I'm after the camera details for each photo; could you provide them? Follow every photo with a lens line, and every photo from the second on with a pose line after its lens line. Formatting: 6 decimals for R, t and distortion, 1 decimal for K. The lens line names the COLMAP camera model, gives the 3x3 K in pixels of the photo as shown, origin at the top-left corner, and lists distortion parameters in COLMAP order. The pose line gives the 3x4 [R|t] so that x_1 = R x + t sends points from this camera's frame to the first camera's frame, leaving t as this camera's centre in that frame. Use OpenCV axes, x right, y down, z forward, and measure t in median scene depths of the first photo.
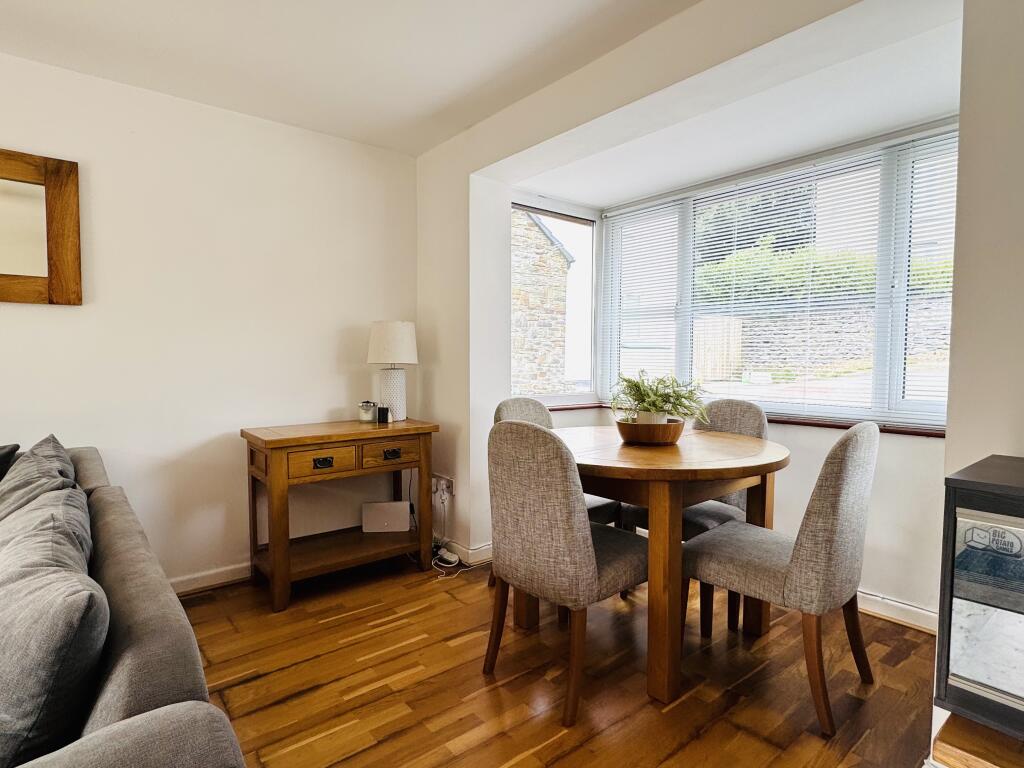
lens RADIAL K [[556.8, 0, 504.7], [0, 556.8, 384.0], [0, 0, 1]] dist [-0.003178, -0.000594]
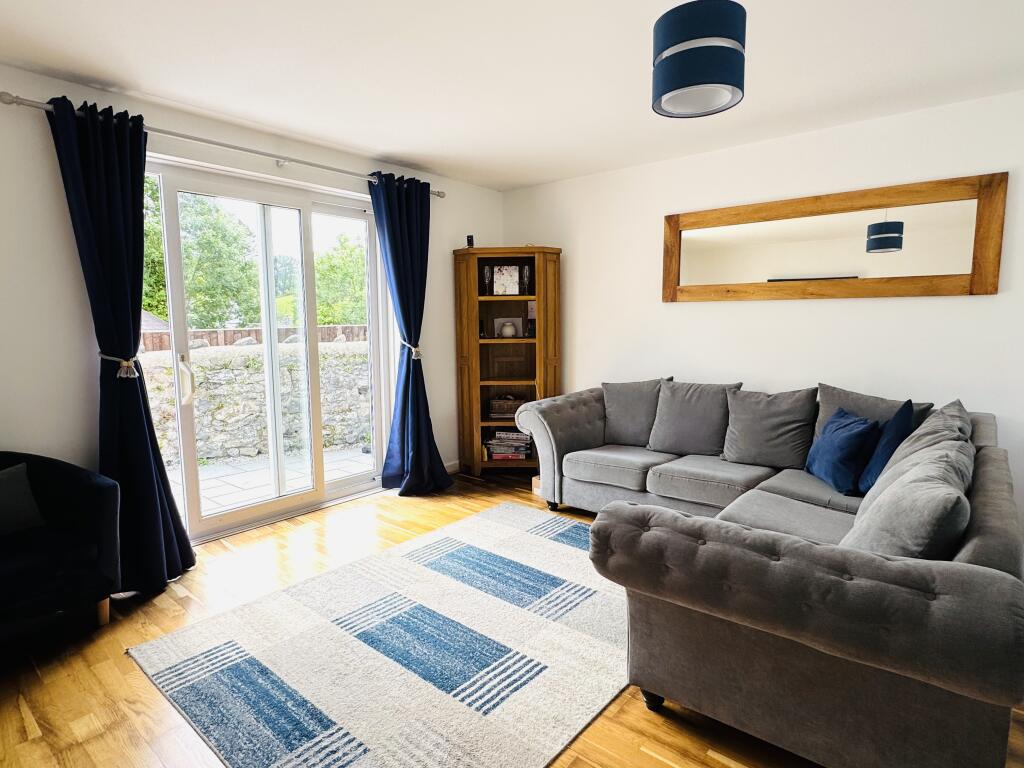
lens RADIAL K [[556.8, 0, 507.8], [0, 556.8, 385.3], [0, 0, 1]] dist [-0.003178, -0.000594]
pose [[0.188239, 0.112672, -0.975639, 0.254100], [-0.035984, 0.993522, 0.107794, -0.044956], [0.981464, 0.014816, 0.191074, -0.287086]]
